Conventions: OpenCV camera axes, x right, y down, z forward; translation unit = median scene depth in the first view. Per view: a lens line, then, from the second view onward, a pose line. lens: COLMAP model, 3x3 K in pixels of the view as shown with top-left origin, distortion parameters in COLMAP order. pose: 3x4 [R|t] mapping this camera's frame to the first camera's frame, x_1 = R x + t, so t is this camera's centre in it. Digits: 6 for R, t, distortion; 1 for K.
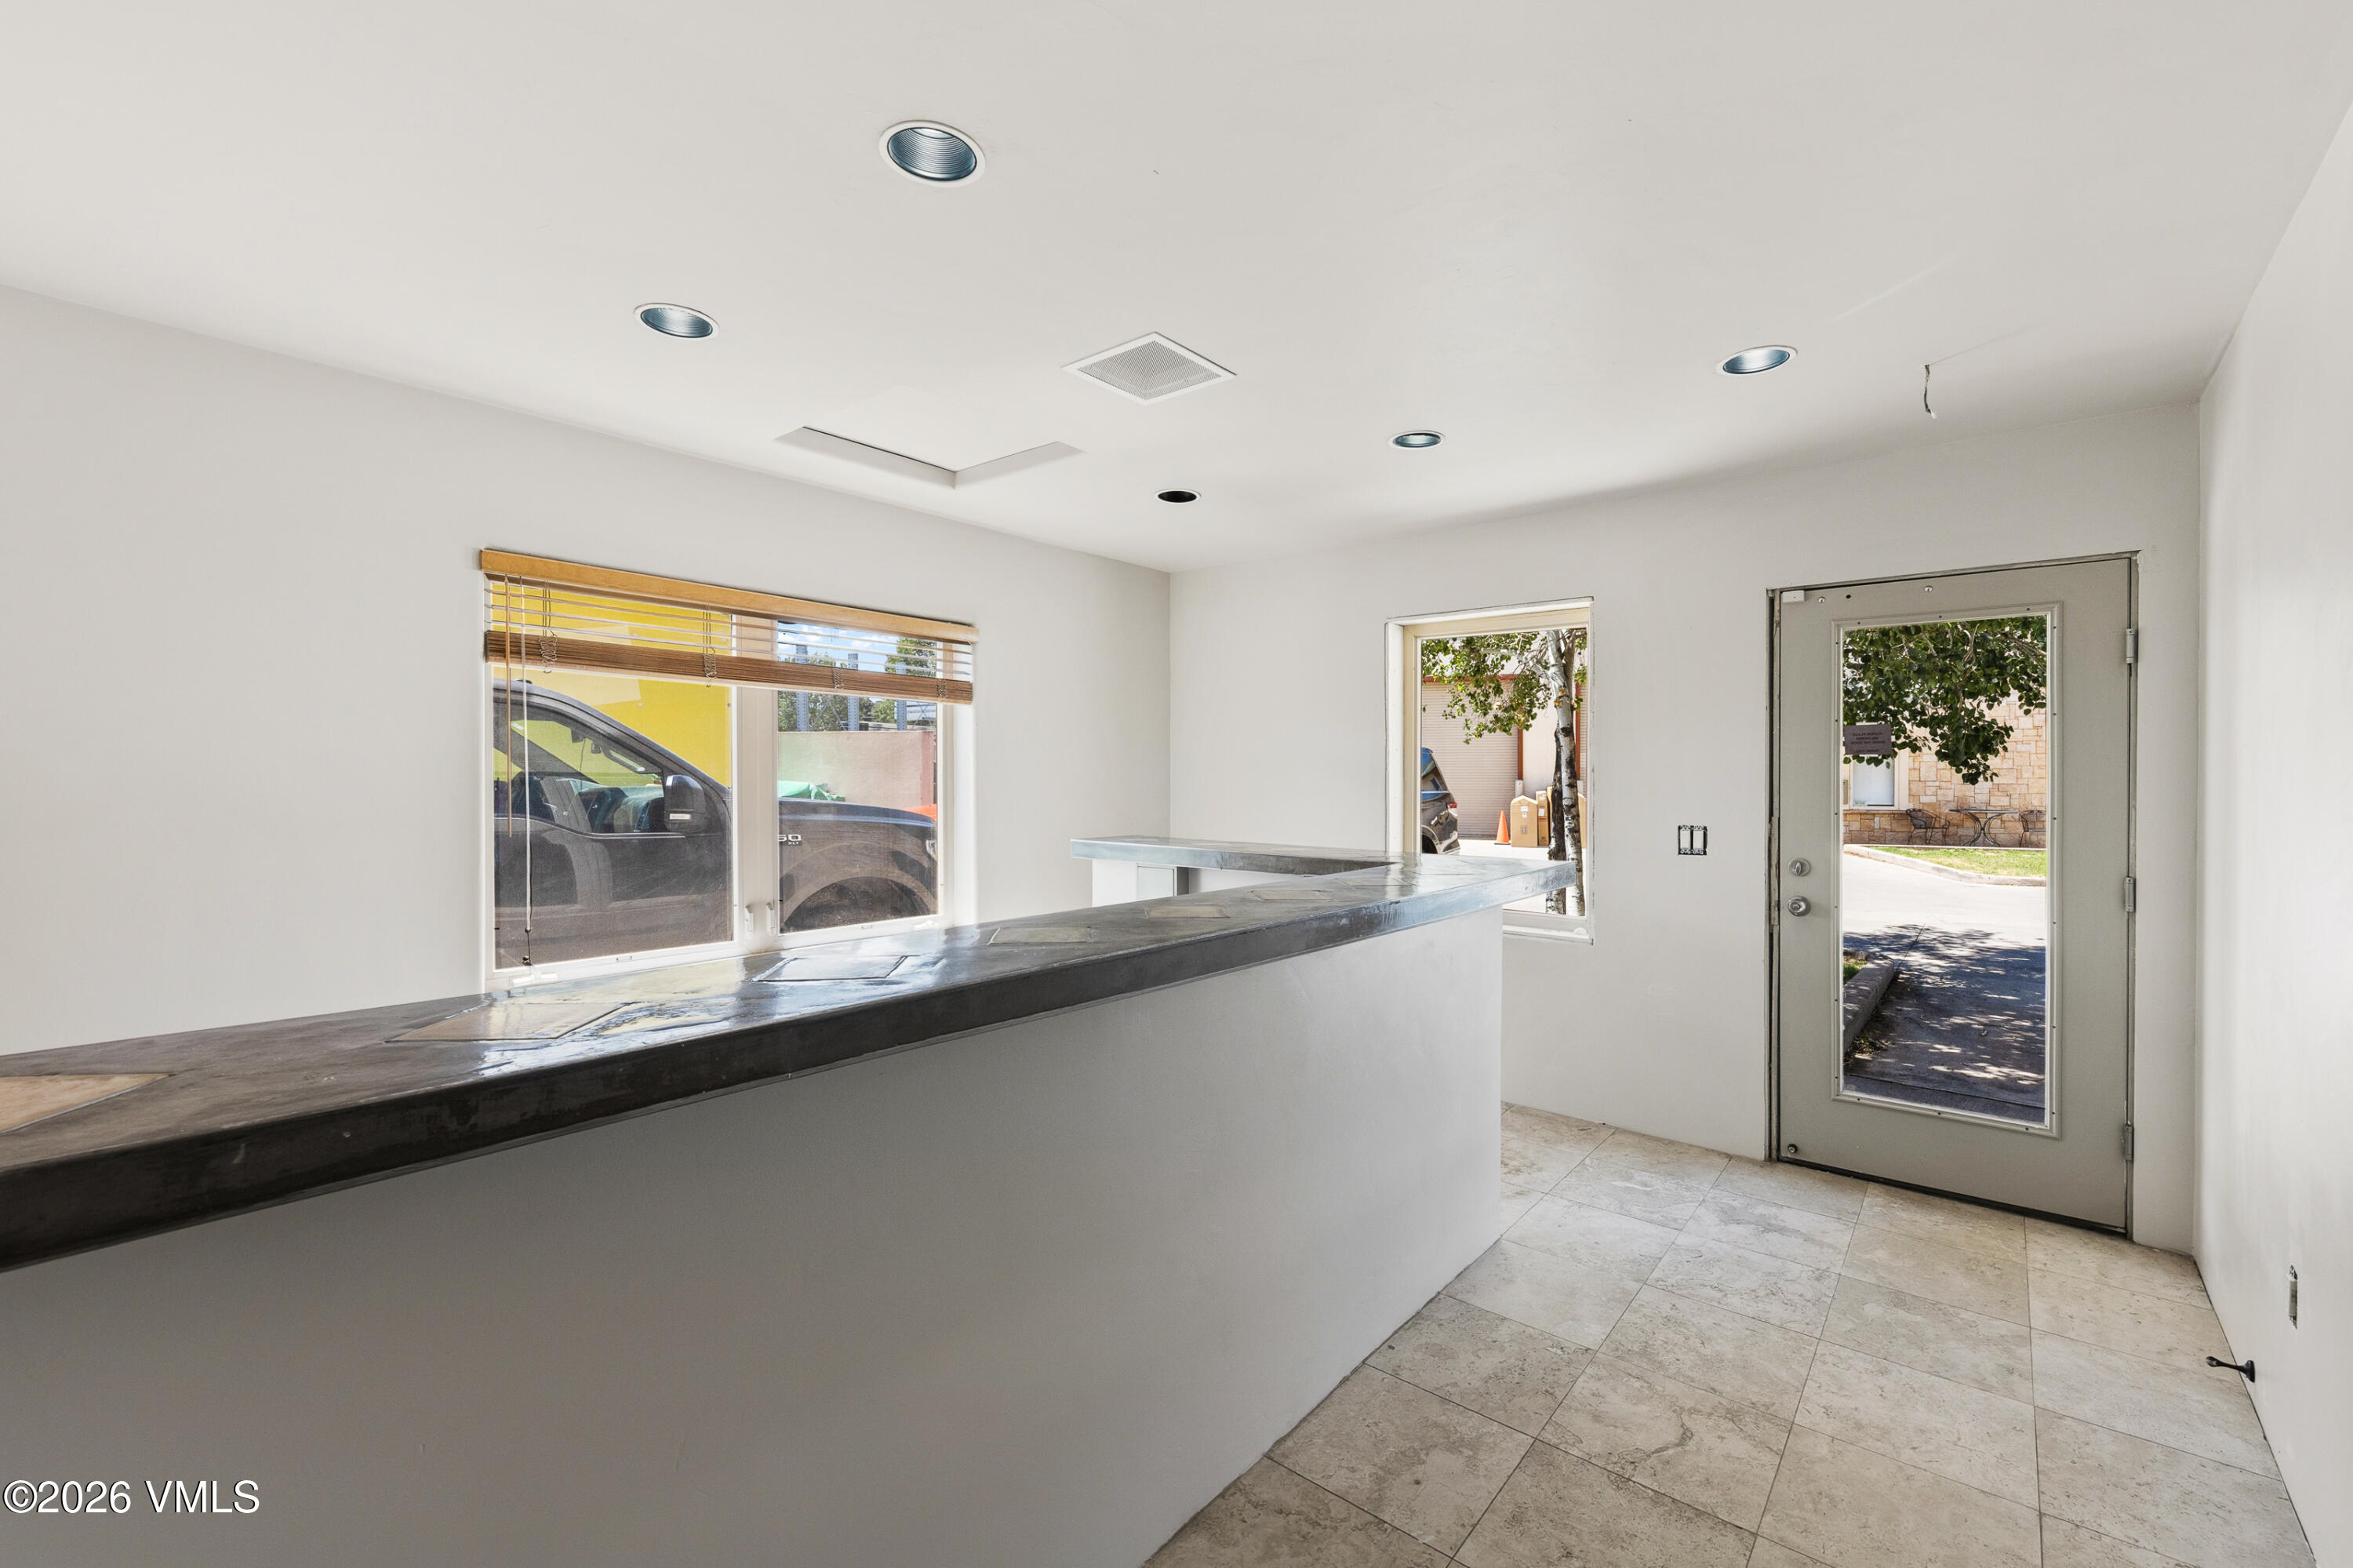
lens RADIAL K [[987.1, 0, 1189.6], [0, 987.1, 776.9], [0, 0, 1]] dist [-0.001706, -0.000328]
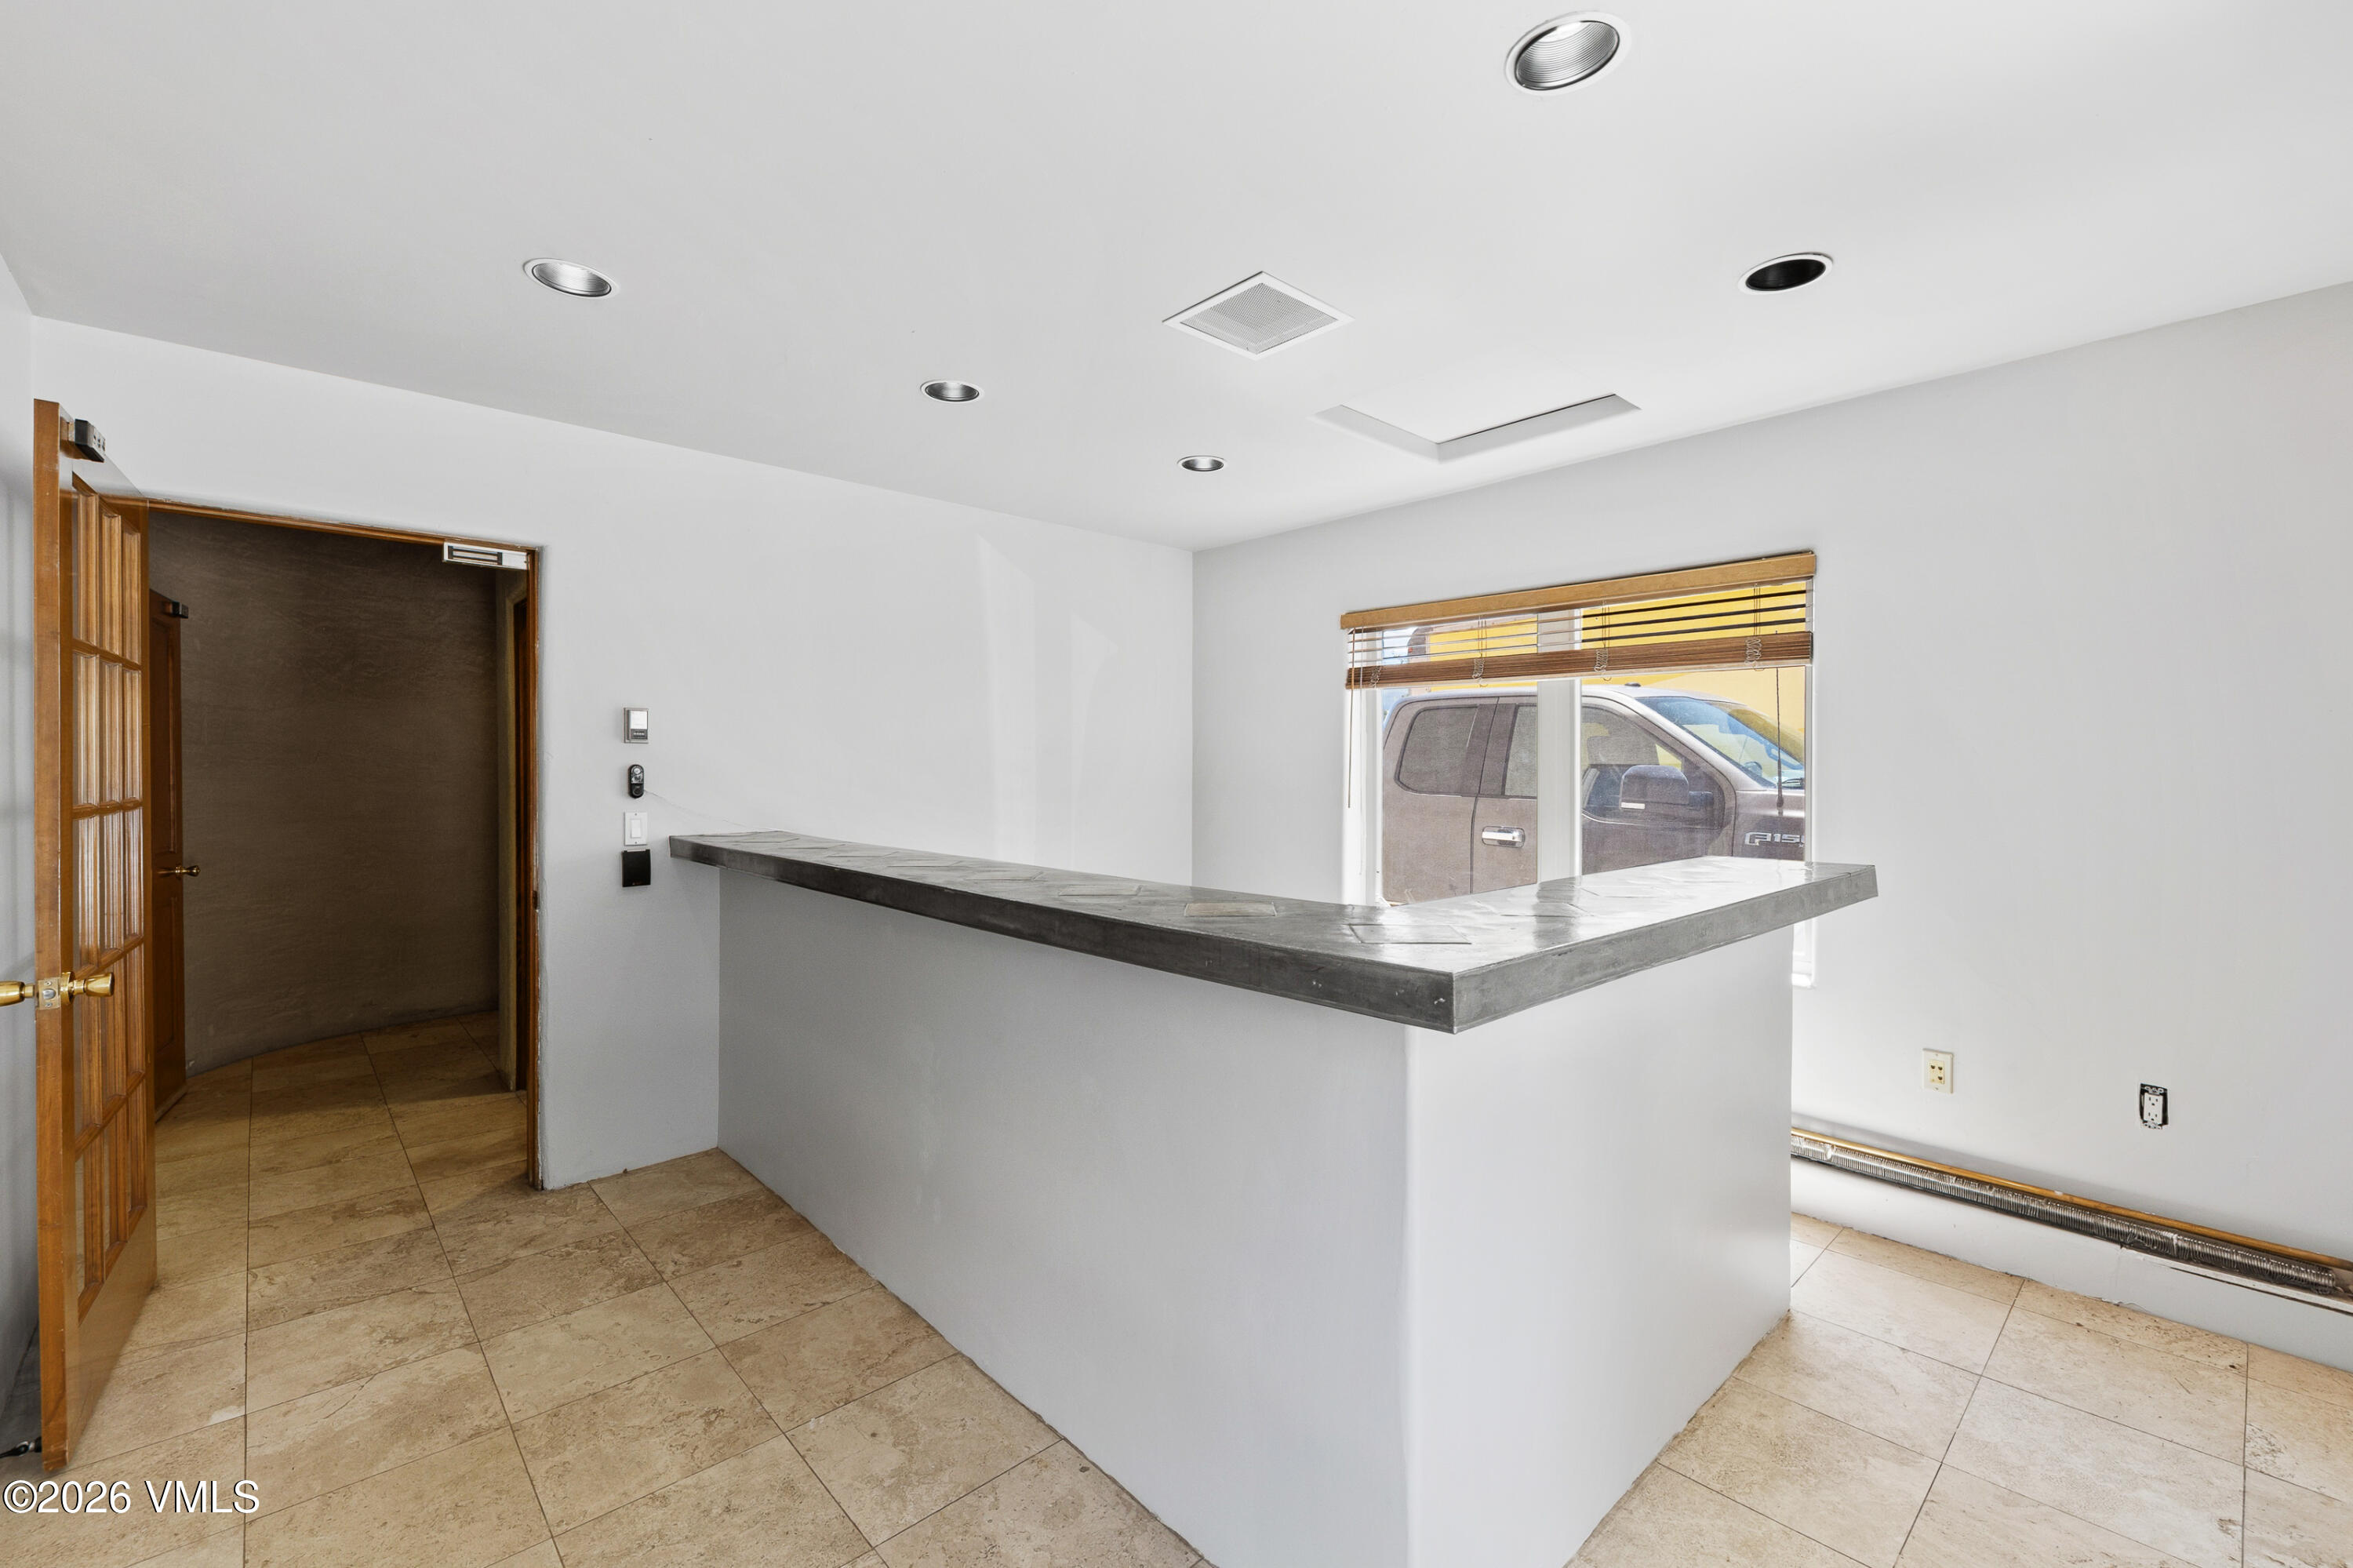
lens RADIAL K [[987.1, 0, 1188.0], [0, 987.1, 781.3], [0, 0, 1]] dist [-0.001706, -0.000328]
pose [[-0.138435, 0.010237, -0.990319, 1.031246], [0.000428, 0.999947, 0.010276, 0.007816], [0.990371, 0.000999, -0.138432, 1.250376]]
